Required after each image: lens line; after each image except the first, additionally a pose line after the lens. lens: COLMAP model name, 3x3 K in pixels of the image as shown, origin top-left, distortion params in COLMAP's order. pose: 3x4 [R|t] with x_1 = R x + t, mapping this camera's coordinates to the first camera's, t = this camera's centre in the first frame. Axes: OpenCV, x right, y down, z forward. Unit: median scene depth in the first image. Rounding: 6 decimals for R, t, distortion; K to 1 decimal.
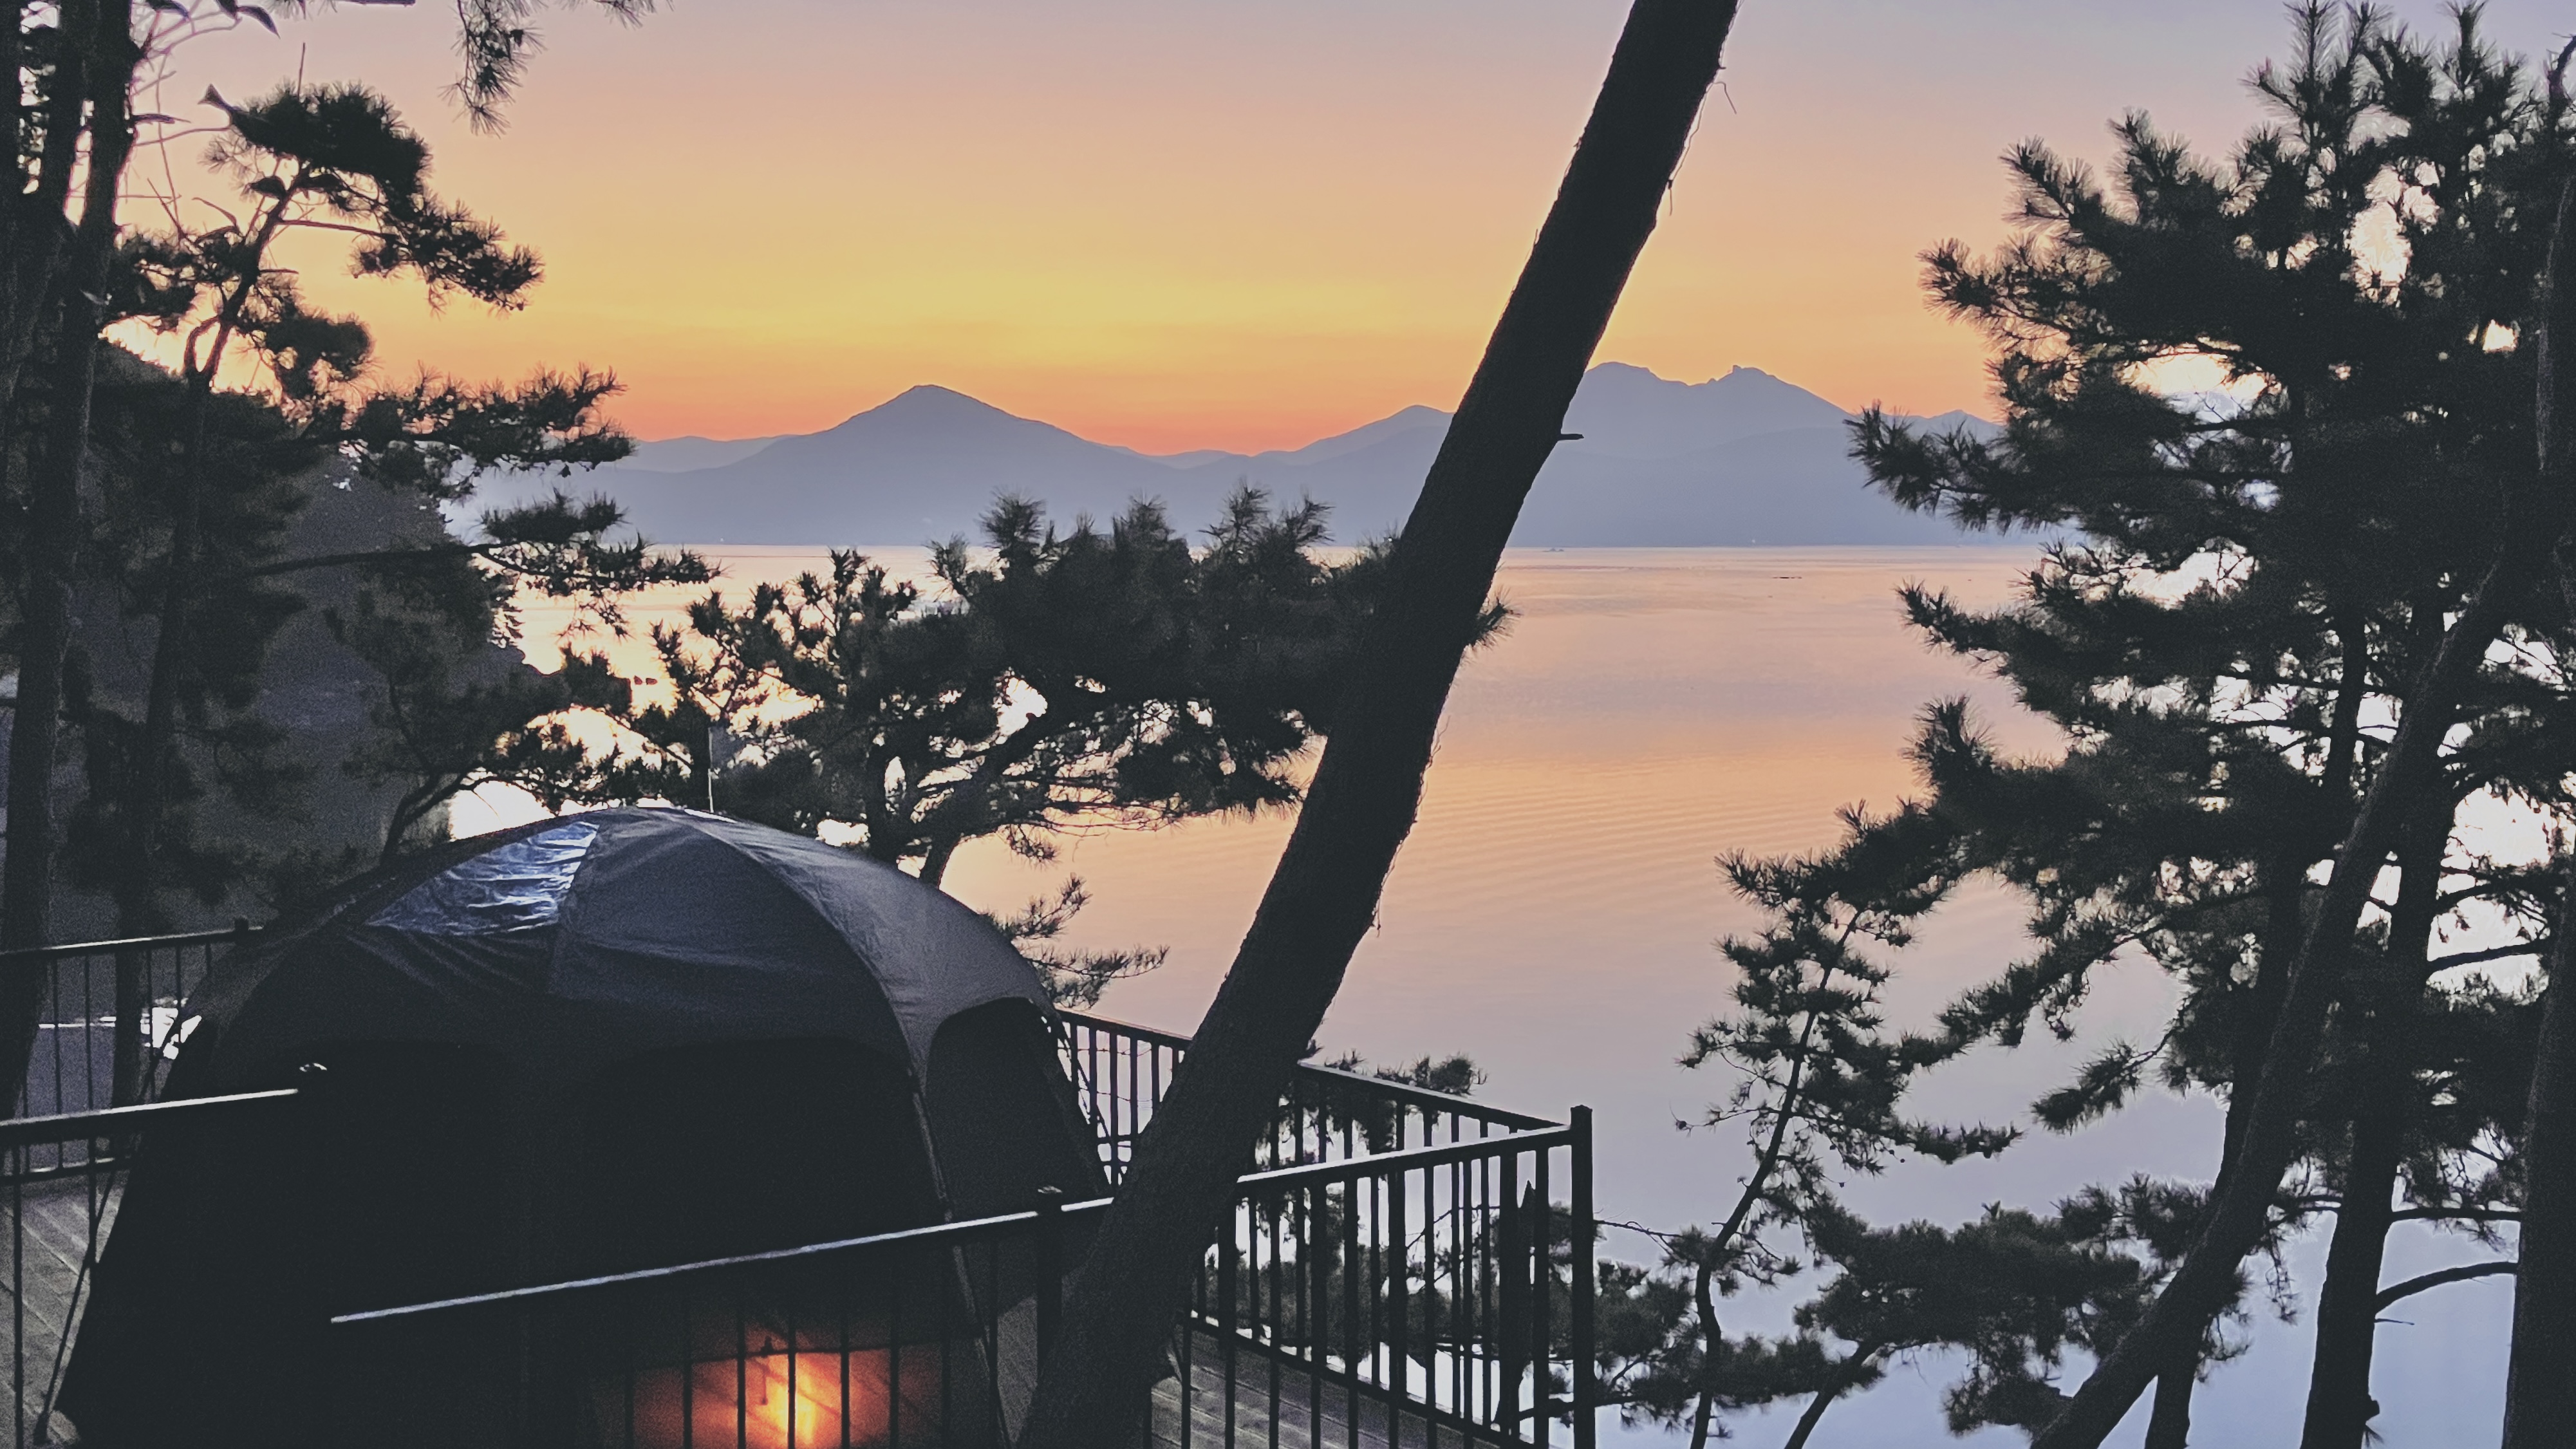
lens RADIAL K [[2877.5, 0, 1283.6], [0, 2877.5, 717.9], [0, 0, 1]] dist [0.057772, 0.000000]
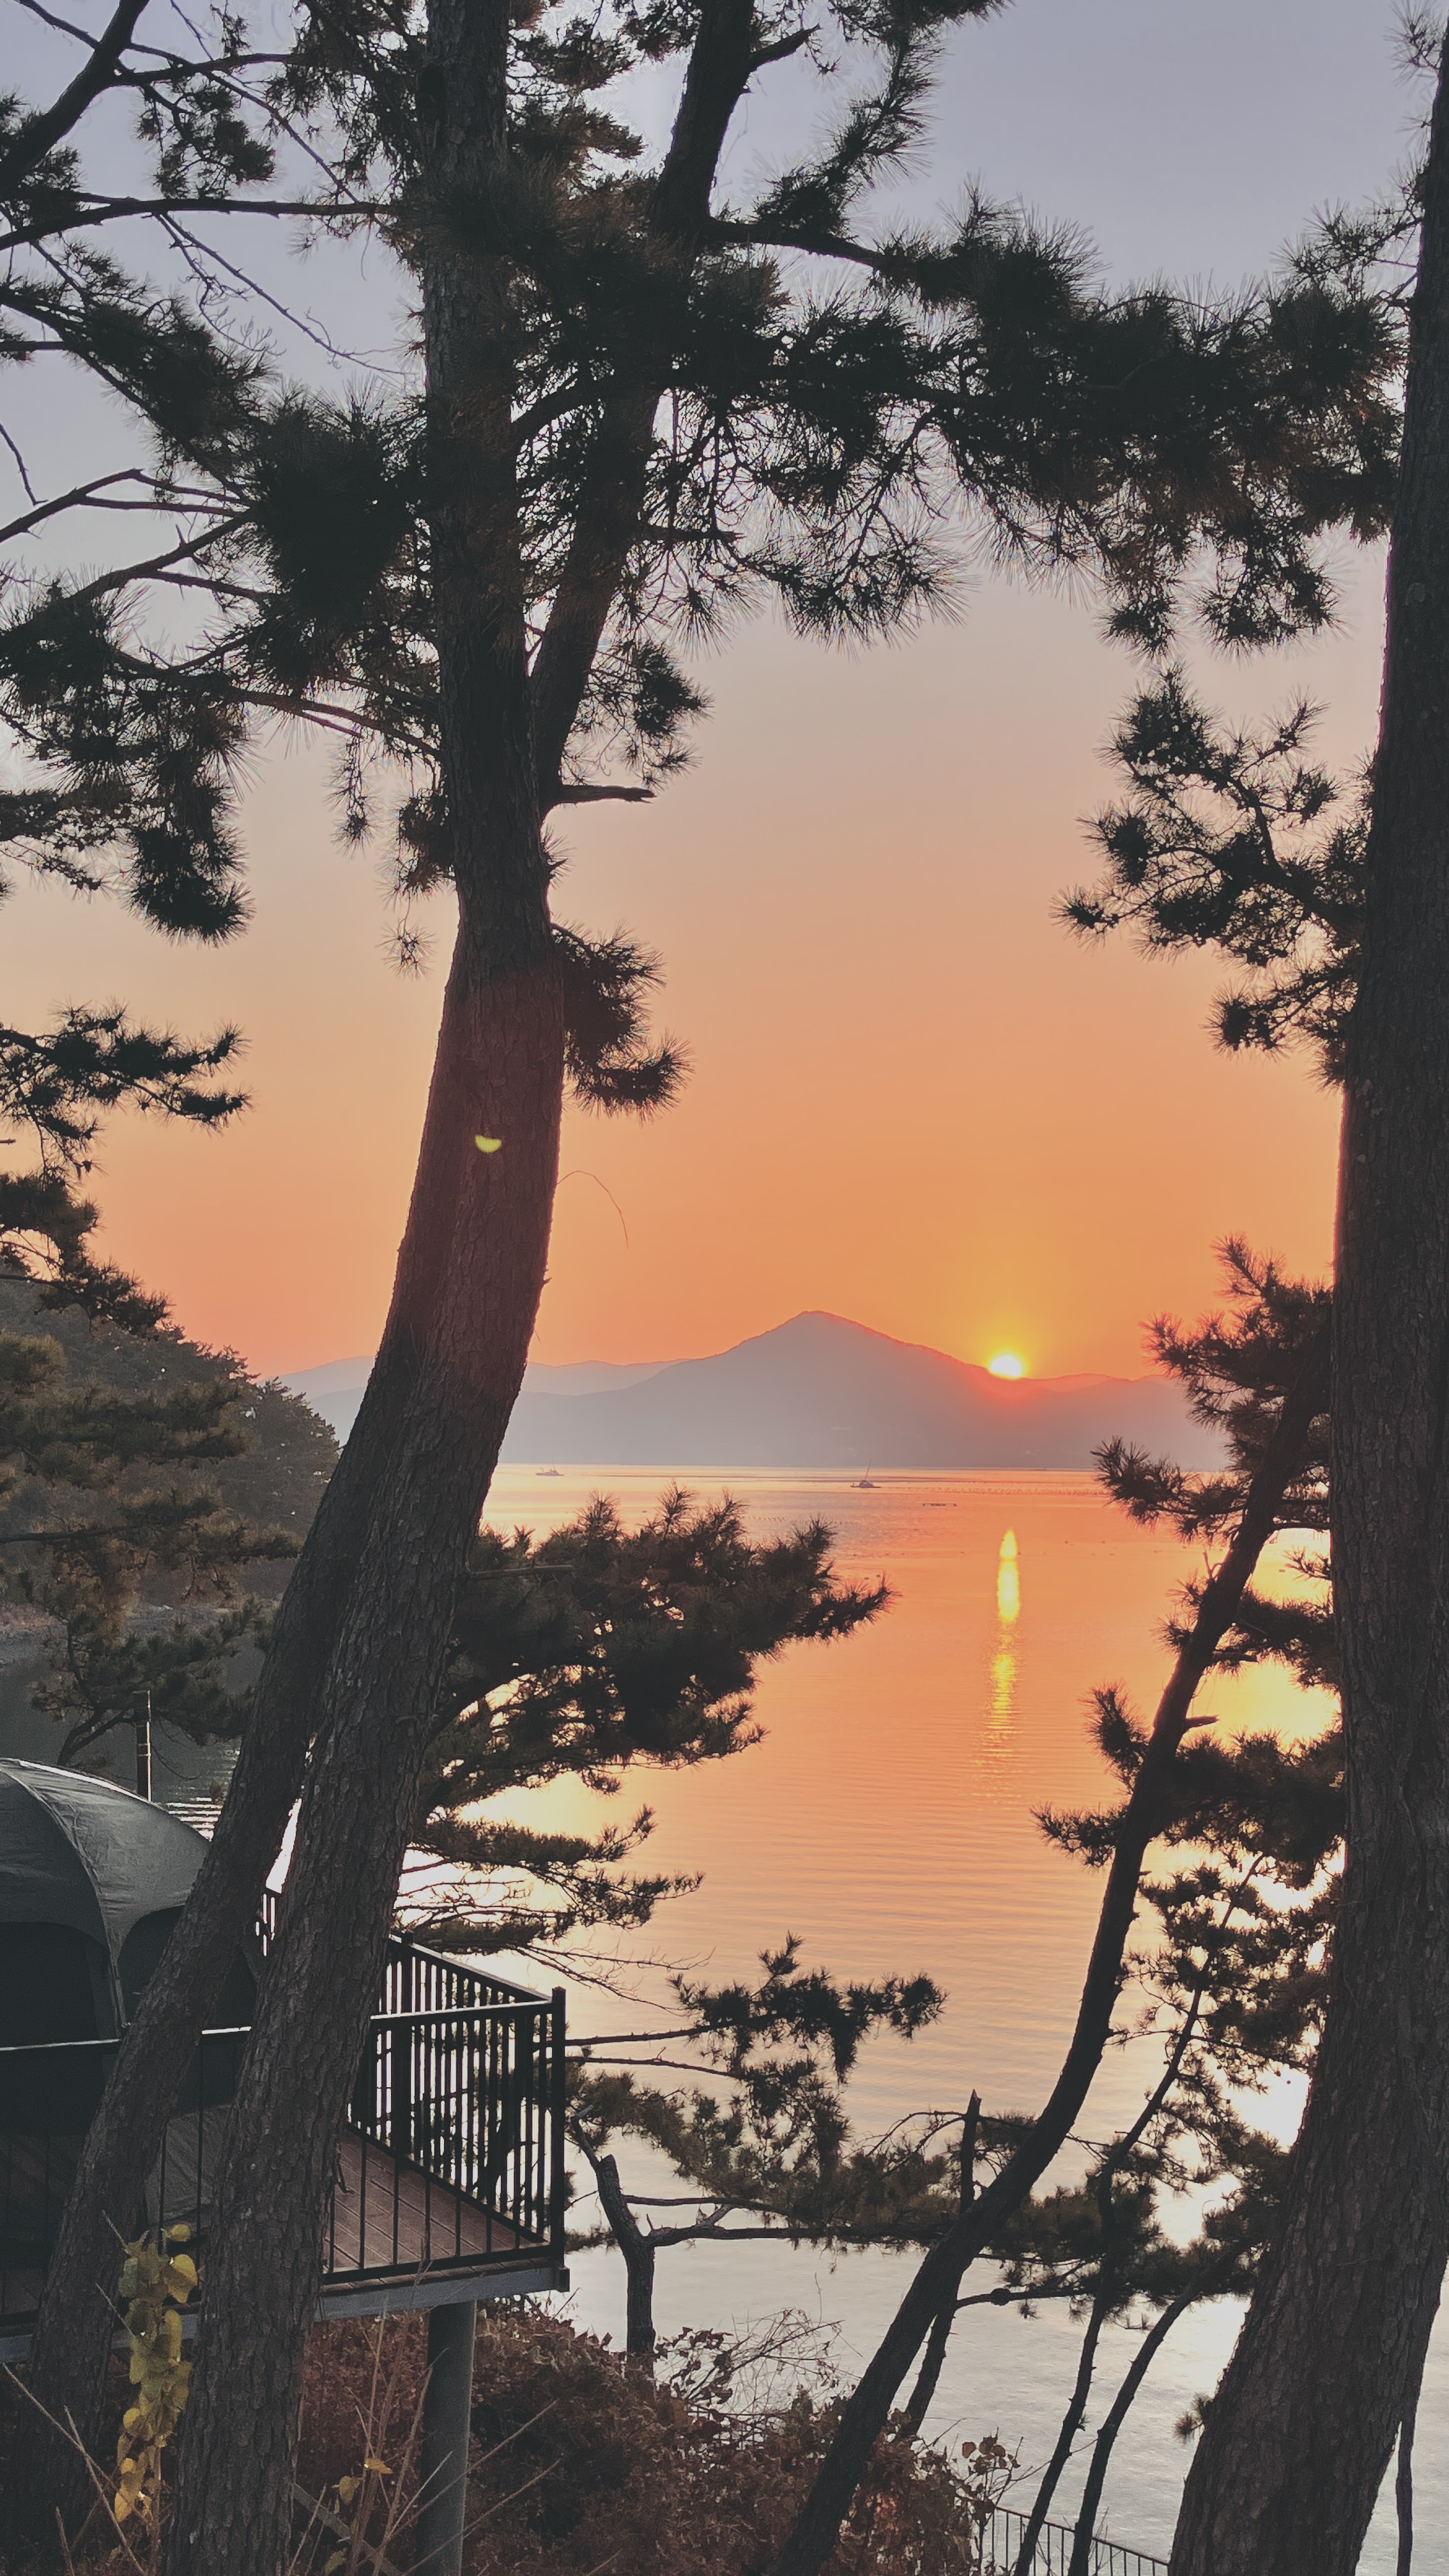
lens RADIAL K [[2877.4, 0, 724.3], [0, 2877.4, 1279.6], [0, 0, 1]] dist [0.057772, 0.000000]
pose [[0.987140, -0.004155, -0.159804, 0.179124], [-0.015611, 0.992379, -0.122232, -0.017651], [0.159094, 0.123154, 0.979552, -0.191251]]
